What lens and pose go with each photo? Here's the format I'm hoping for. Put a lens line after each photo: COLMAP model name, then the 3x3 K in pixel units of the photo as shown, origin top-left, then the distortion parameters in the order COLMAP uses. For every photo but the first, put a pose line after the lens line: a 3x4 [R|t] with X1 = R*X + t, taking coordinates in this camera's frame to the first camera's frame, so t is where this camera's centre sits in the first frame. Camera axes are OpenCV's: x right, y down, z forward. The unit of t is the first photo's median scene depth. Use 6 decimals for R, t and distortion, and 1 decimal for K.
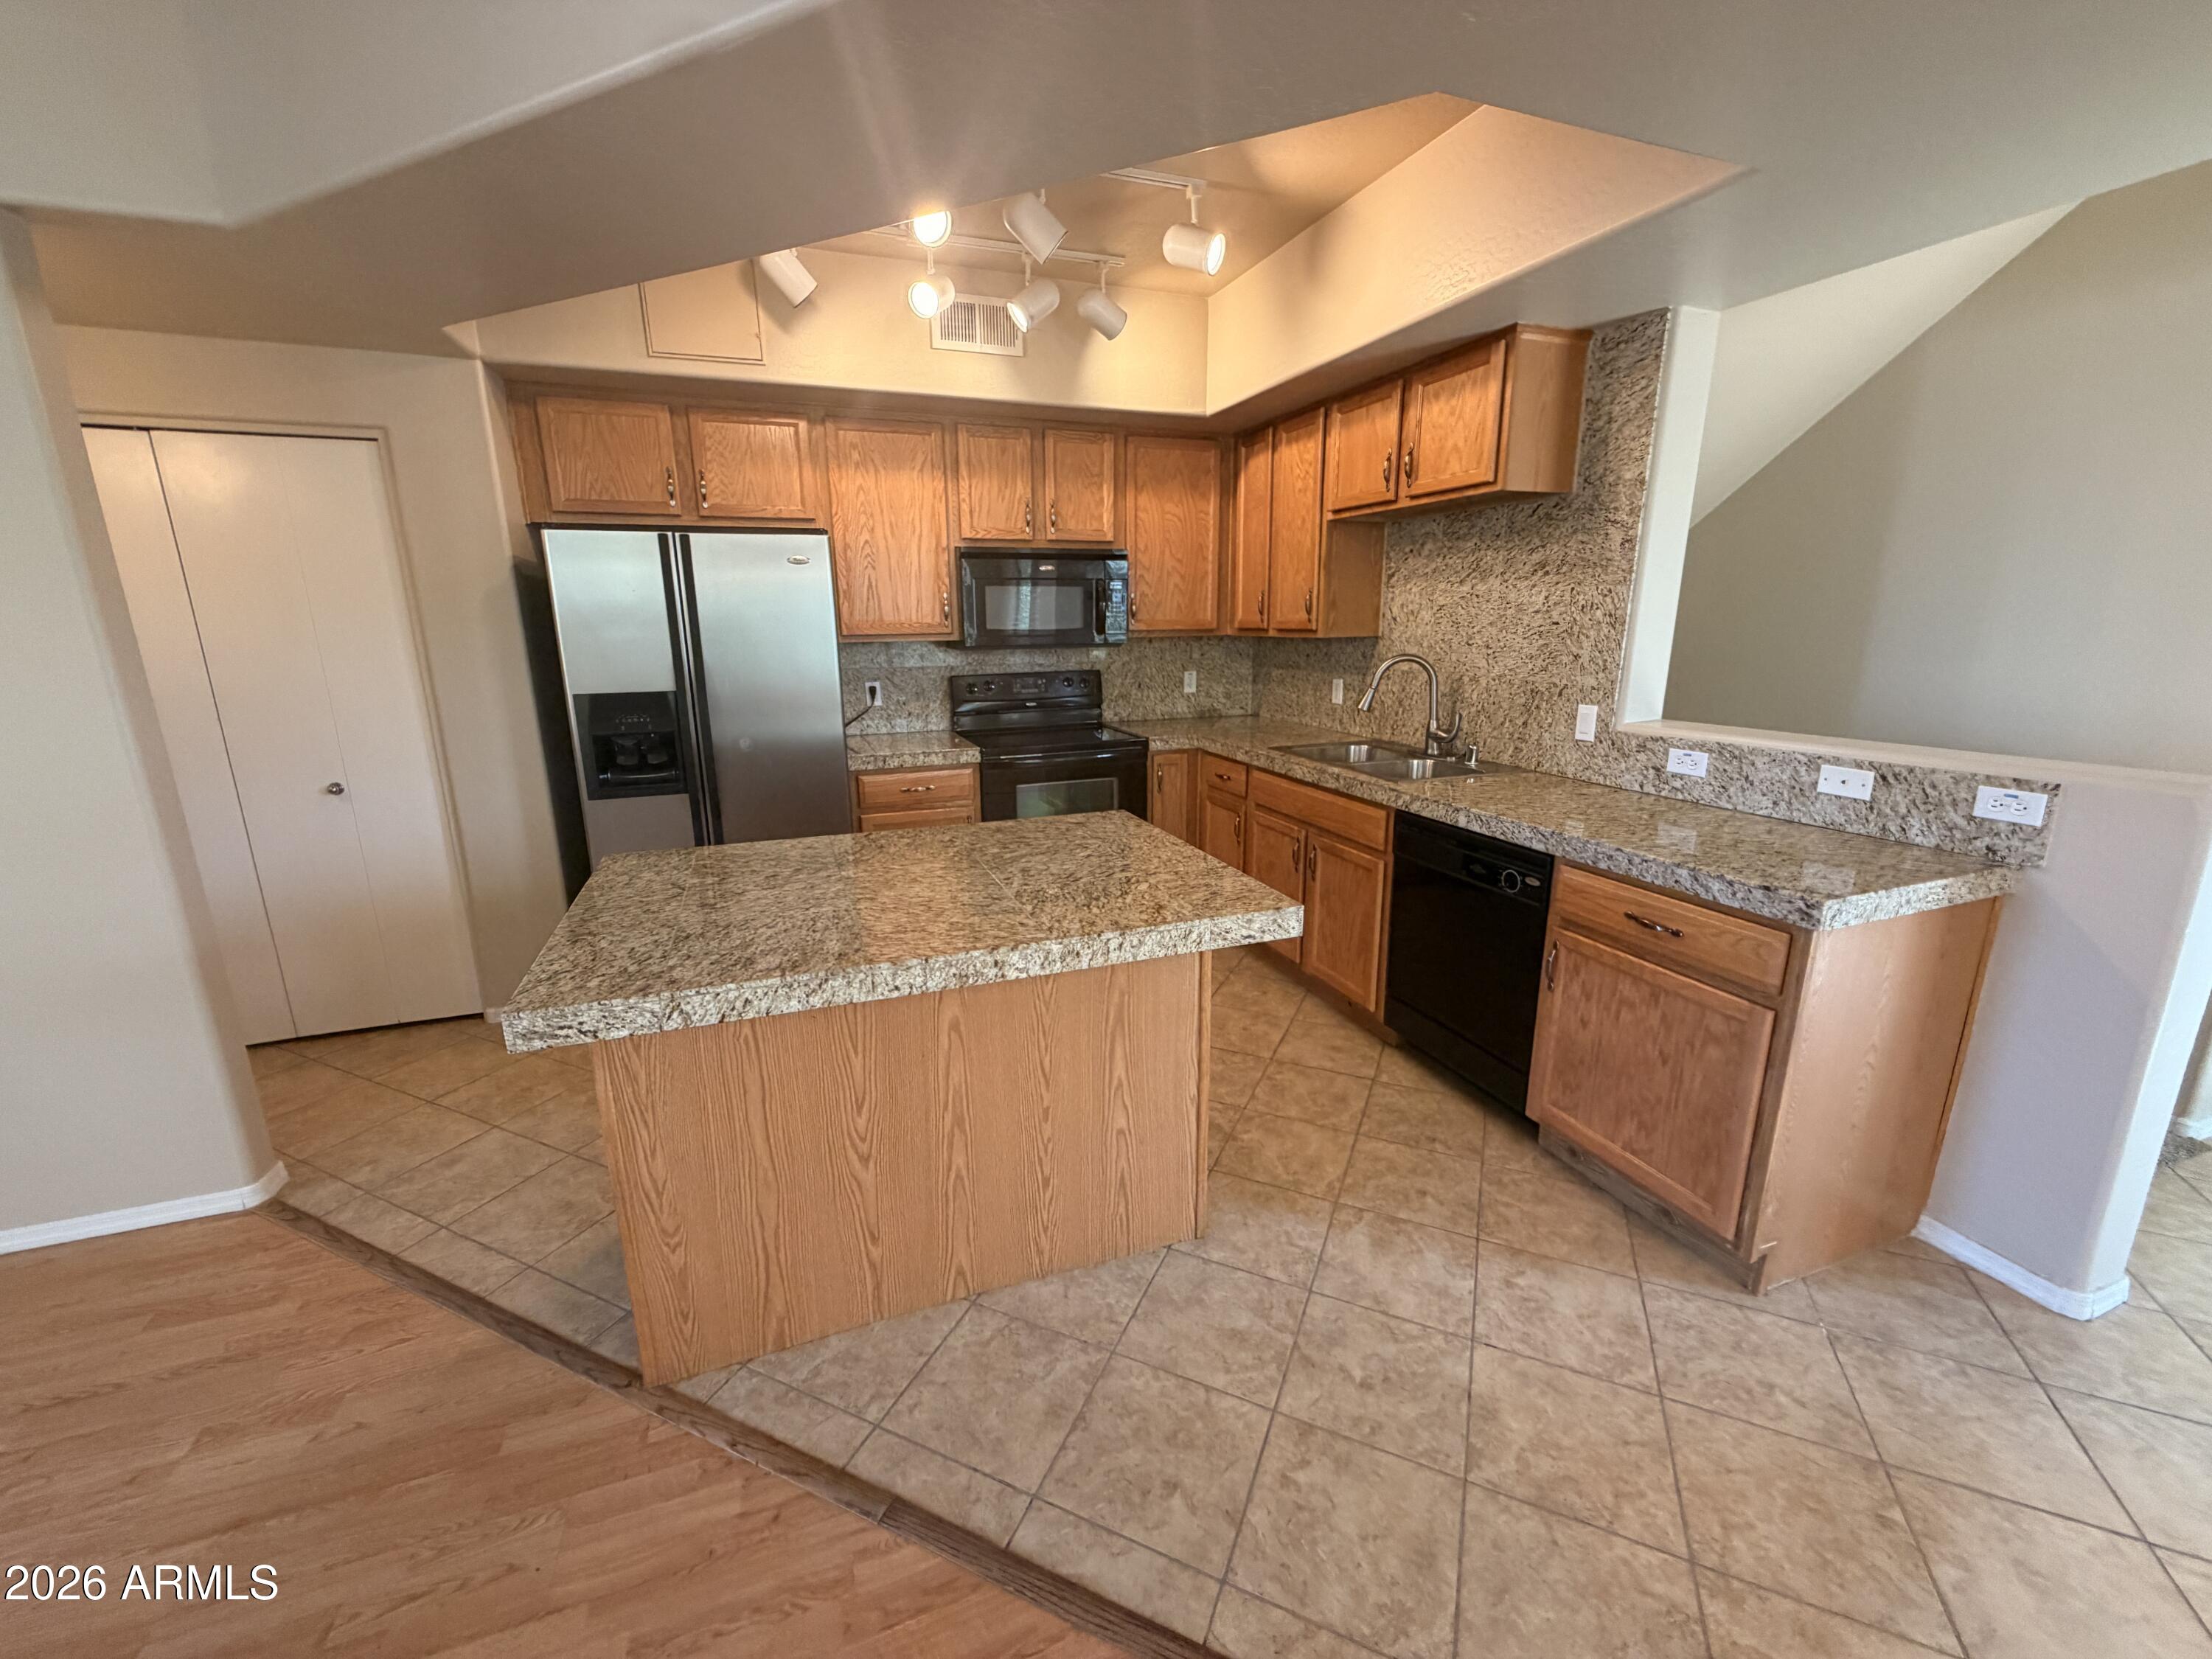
lens RADIAL K [[882.5, 0, 1098.7], [0, 882.5, 831.3], [0, 0, 1]] dist [0.000565, -0.000038]
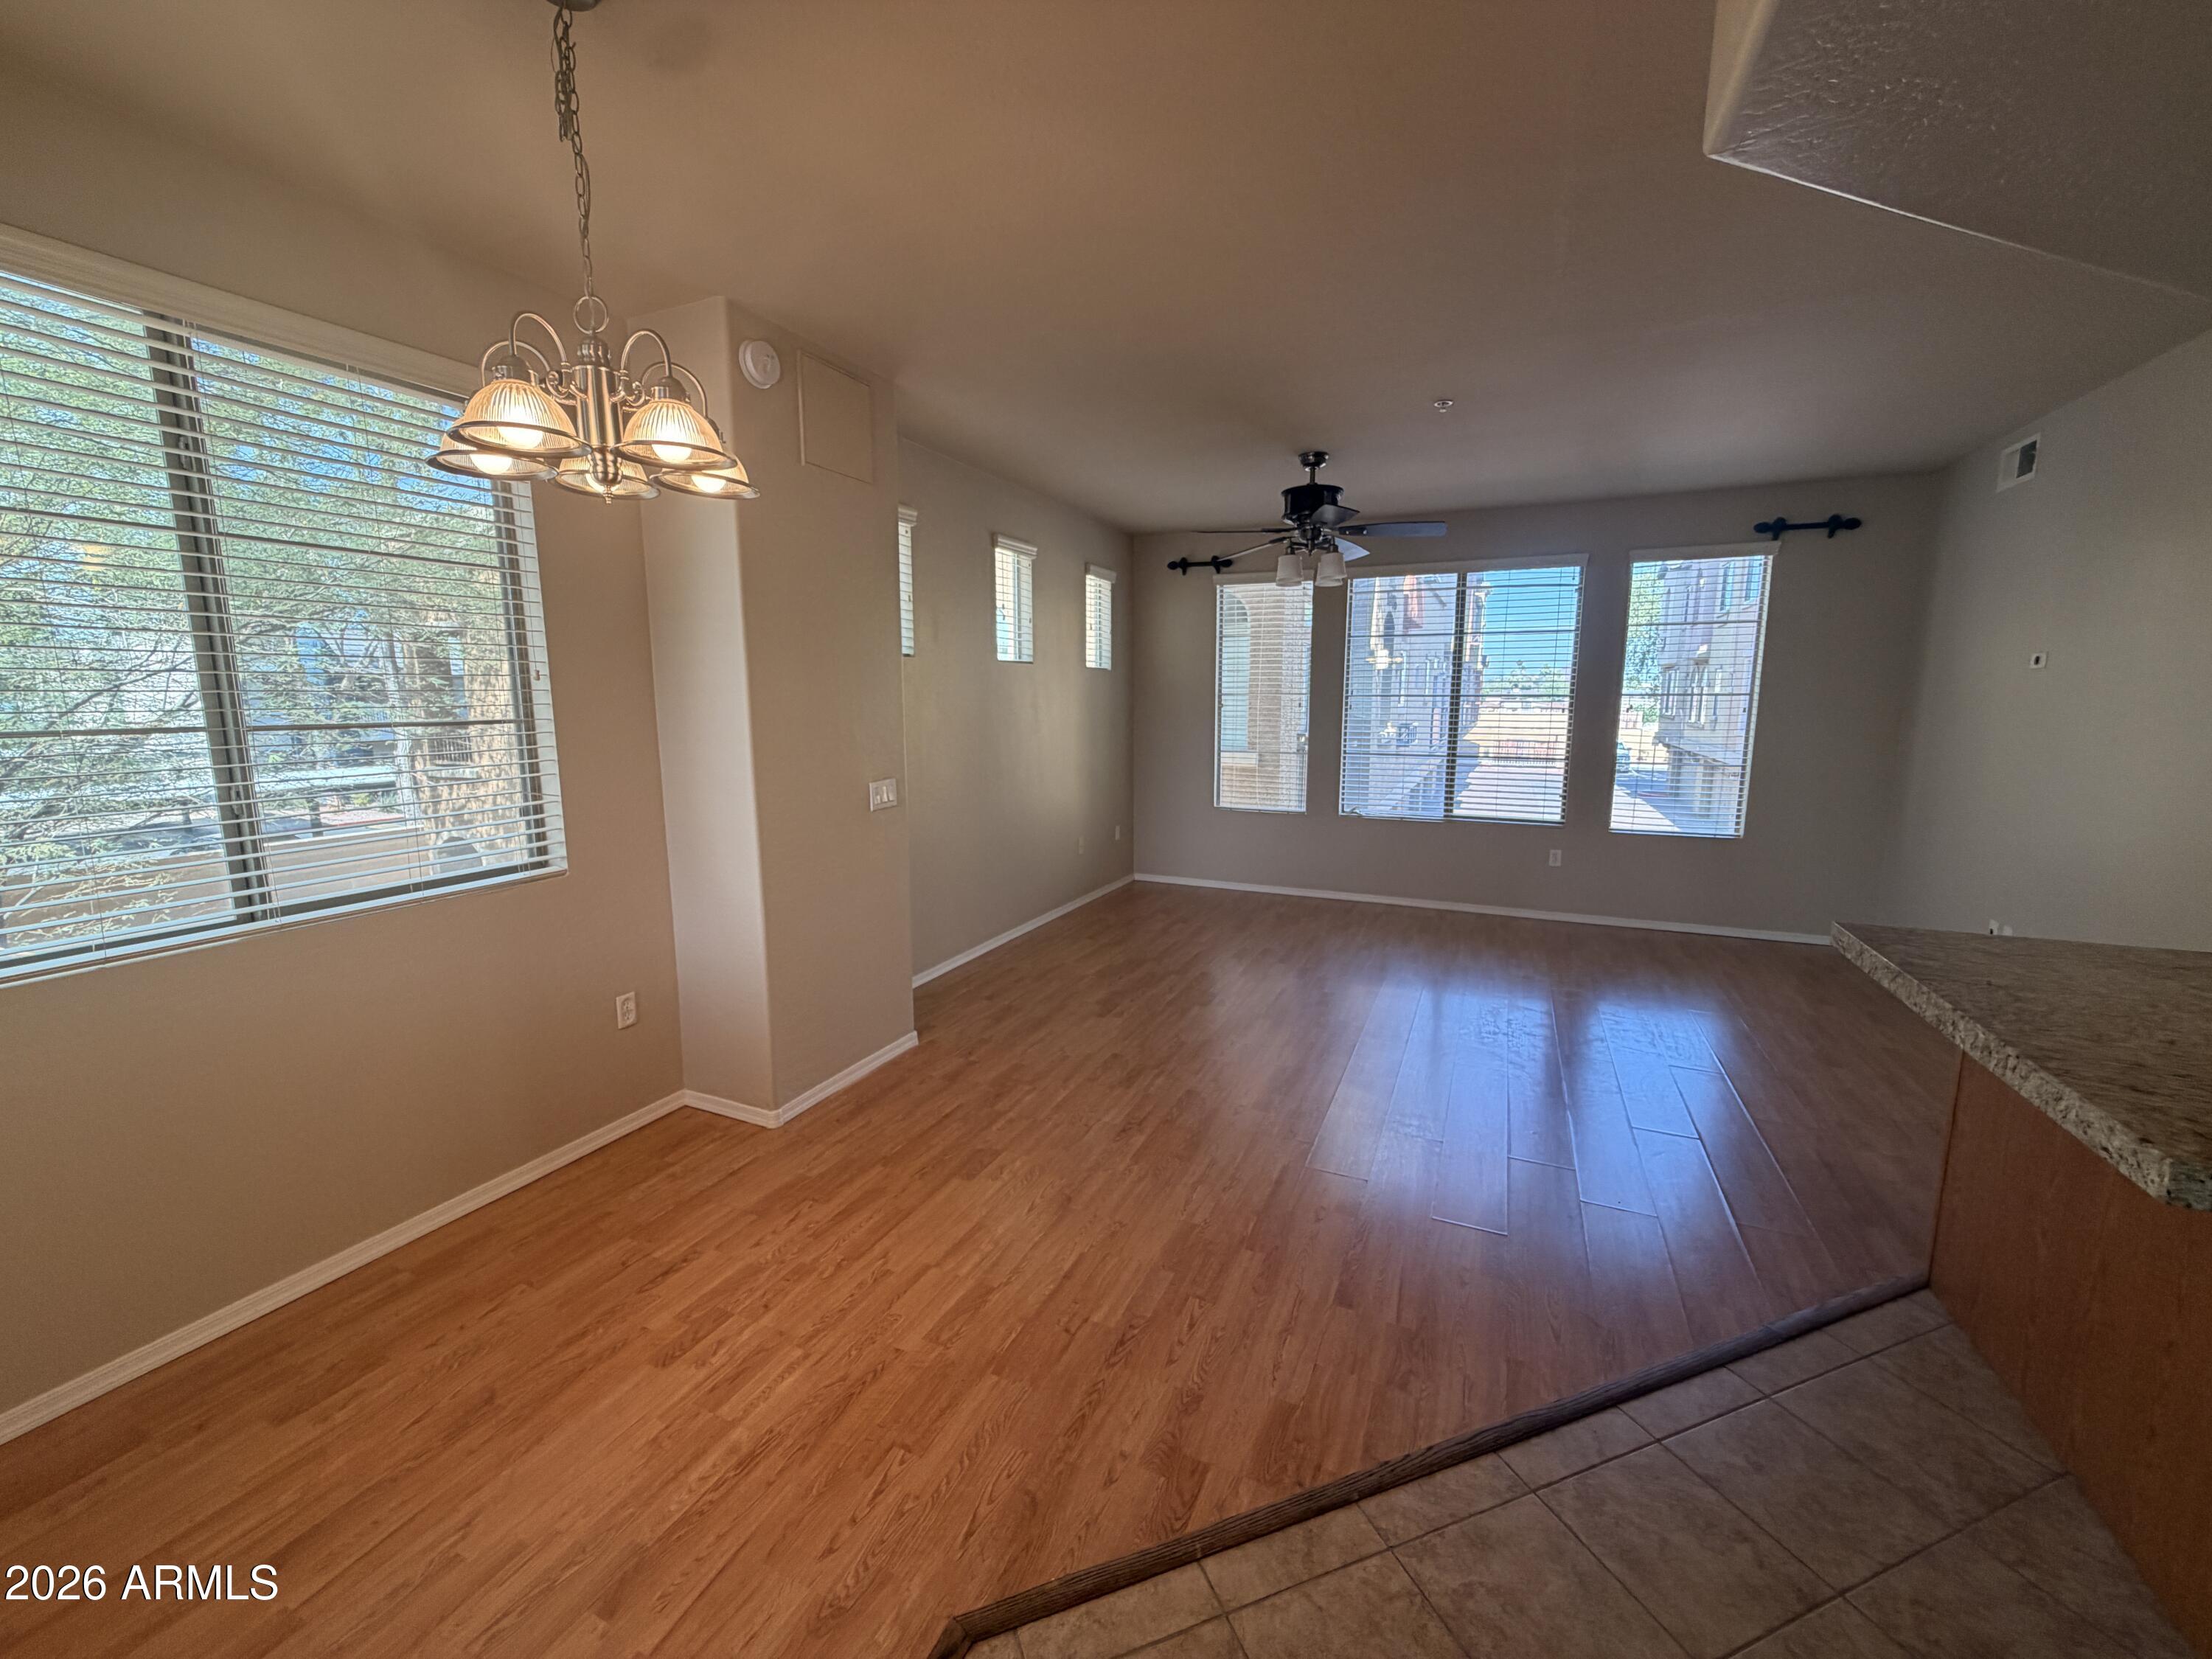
lens RADIAL K [[882.5, 0, 1098.7], [0, 882.5, 831.3], [0, 0, 1]] dist [0.000565, -0.000038]
pose [[-0.709409, 0.117977, -0.694853, 0.832084], [-0.157630, 0.934358, 0.319573, -0.157917], [0.686944, 0.336238, -0.644245, 0.522719]]
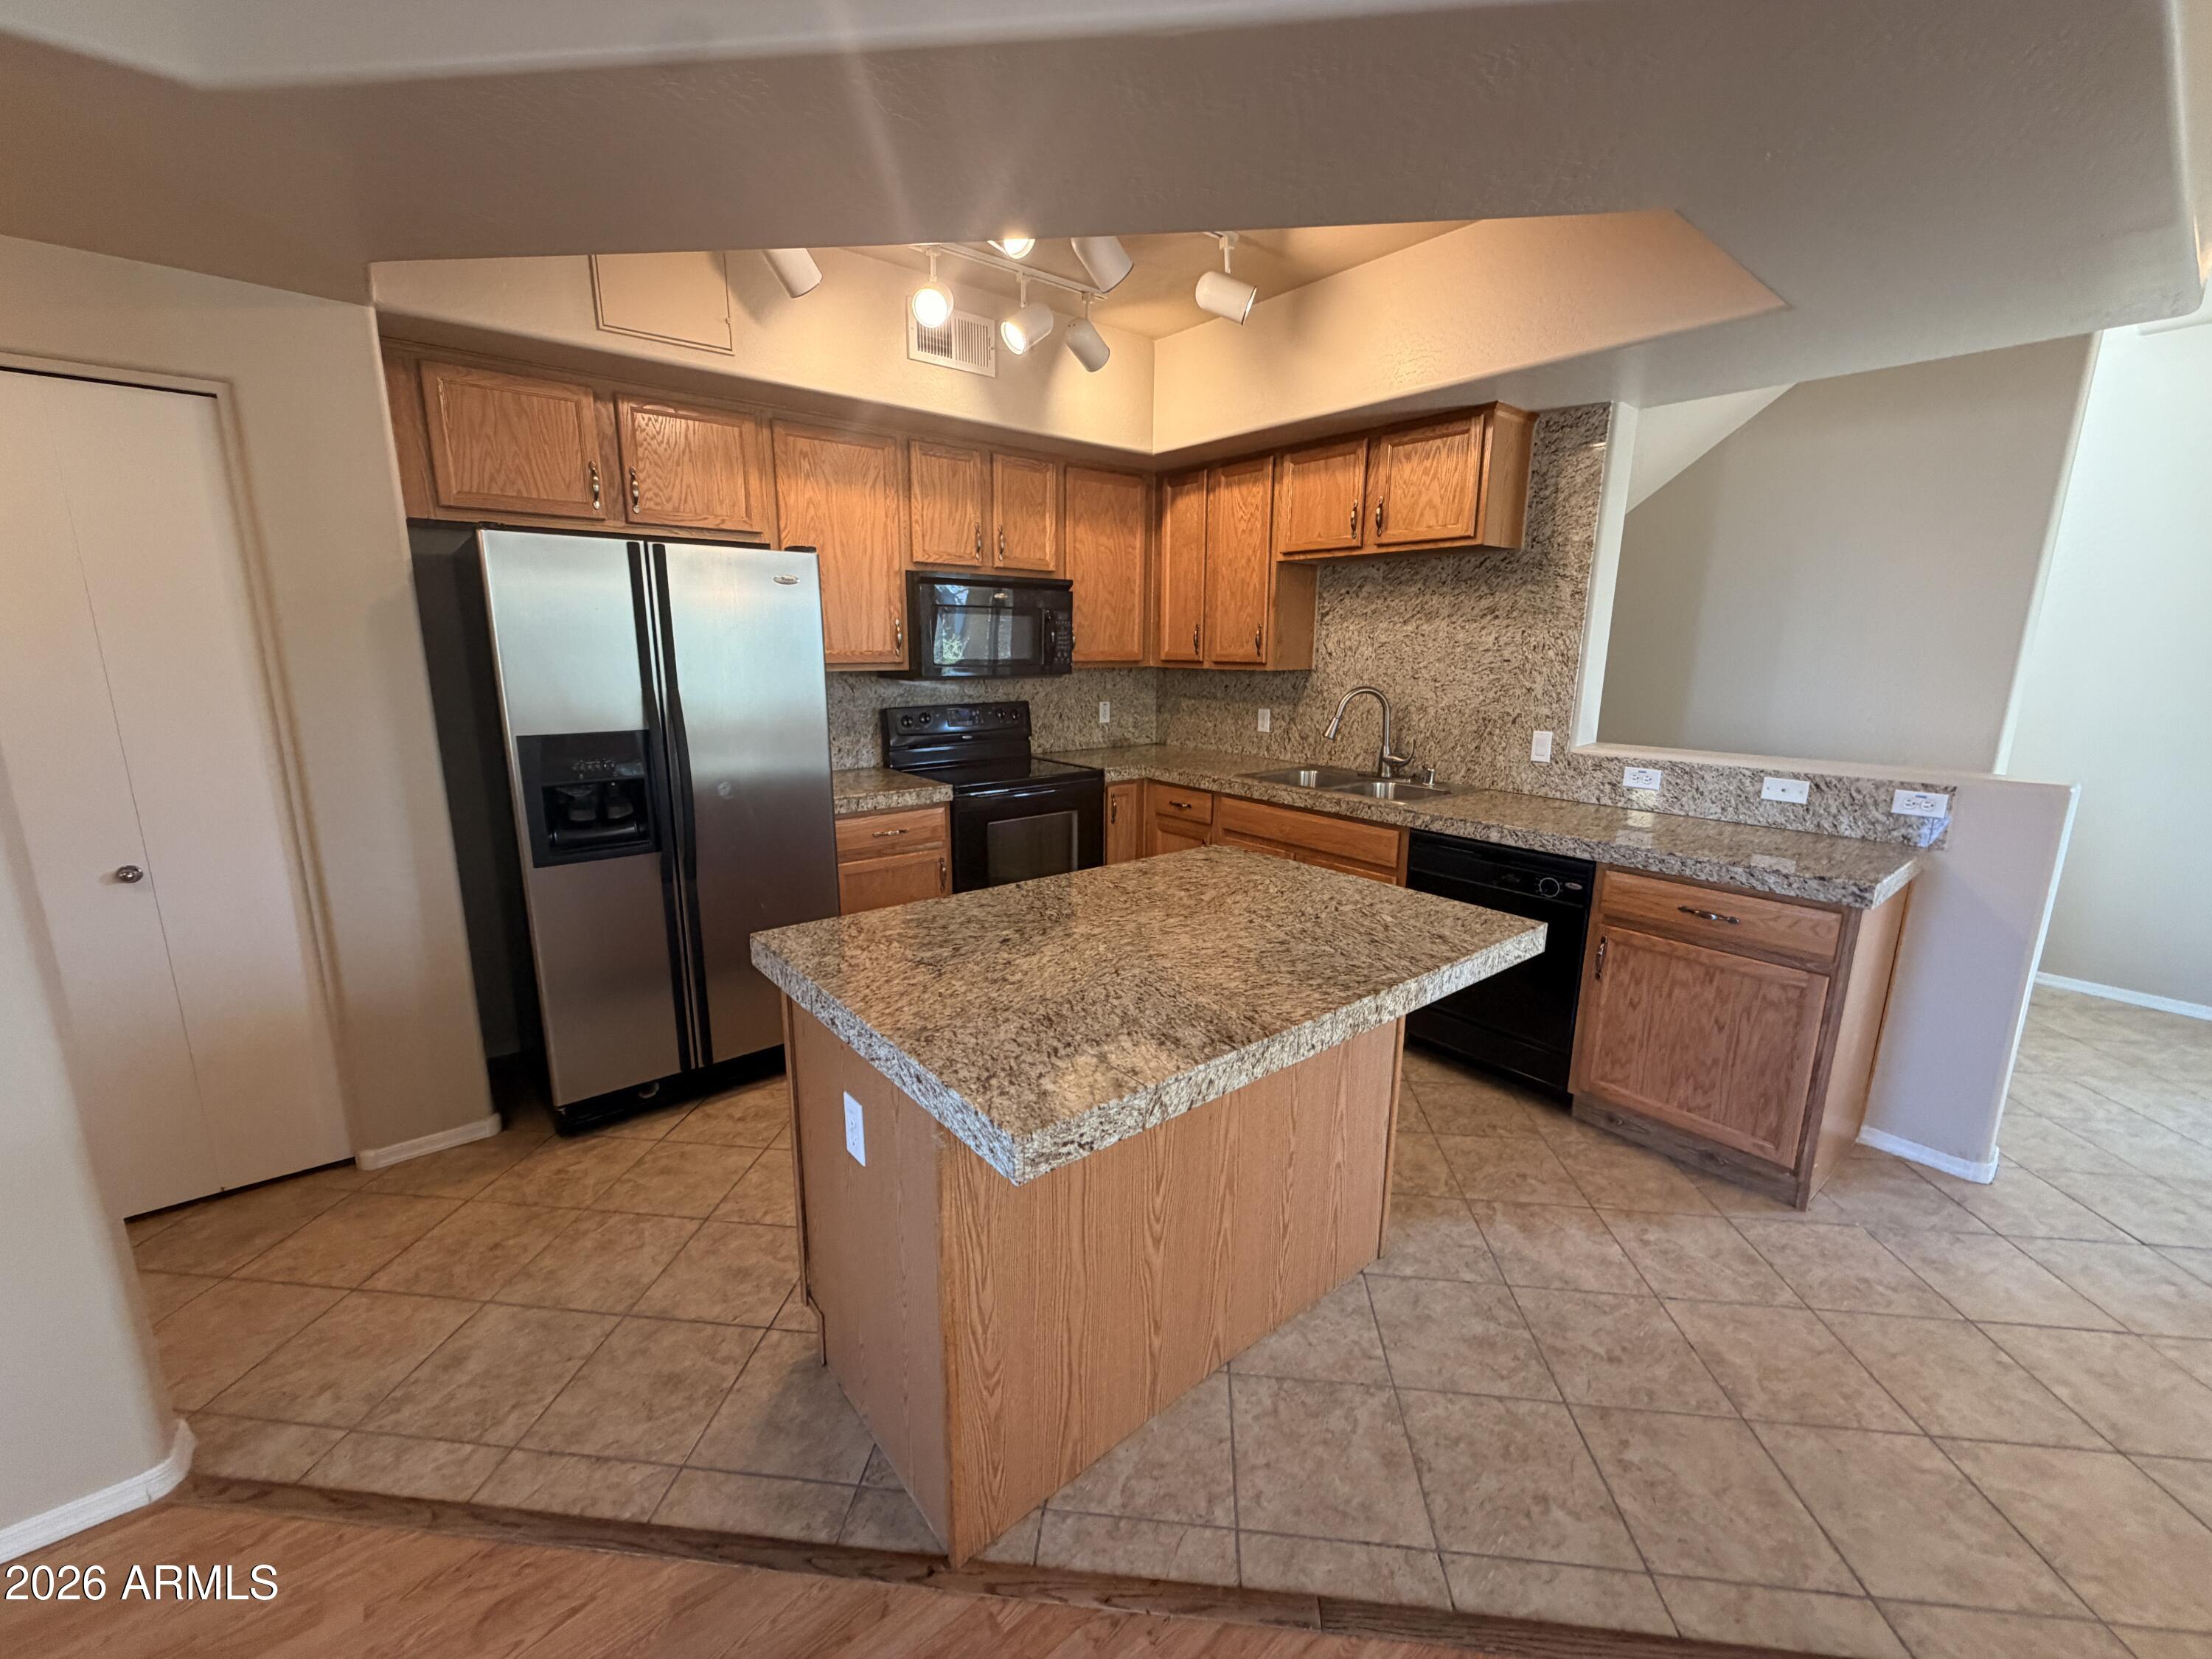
lens RADIAL K [[882.5, 0, 1098.7], [0, 882.5, 831.3], [0, 0, 1]] dist [0.000565, -0.000038]
pose [[0.947537, -0.050611, 0.315613, -0.413075], [0.059725, 0.998029, -0.019267, -0.026673], [-0.314016, 0.037106, 0.948692, 0.095750]]
